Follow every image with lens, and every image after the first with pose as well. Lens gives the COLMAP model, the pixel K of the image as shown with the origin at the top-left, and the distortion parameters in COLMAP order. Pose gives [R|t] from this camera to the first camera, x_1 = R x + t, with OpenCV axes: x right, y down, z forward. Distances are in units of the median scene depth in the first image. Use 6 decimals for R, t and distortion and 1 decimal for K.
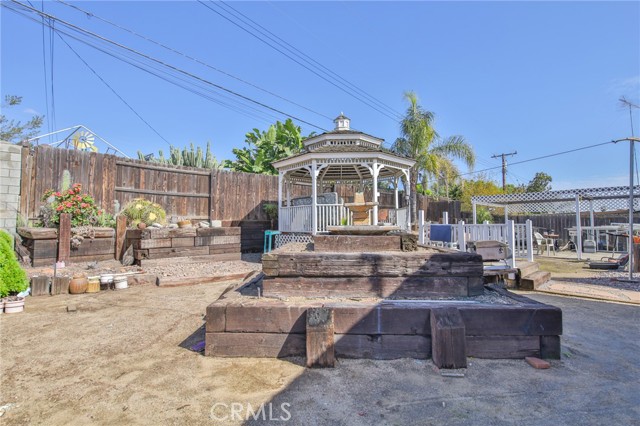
lens RADIAL K [[293.6, 0, 321.2], [0, 293.6, 208.9], [0, 0, 1]] dist [0.000545, -0.010742]
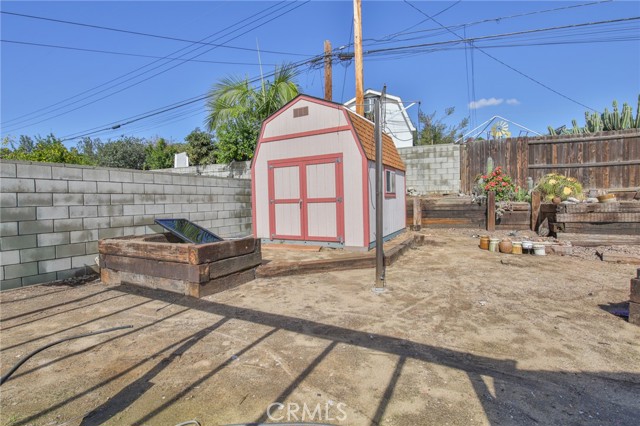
lens RADIAL K [[293.6, 0, 321.2], [0, 293.6, 208.9], [0, 0, 1]] dist [0.000545, -0.010742]
pose [[0.349994, 0.021251, -0.936511, 0.068828], [0.066451, 0.996661, 0.047450, -0.016534], [0.934392, -0.078840, 0.347414, -0.141099]]
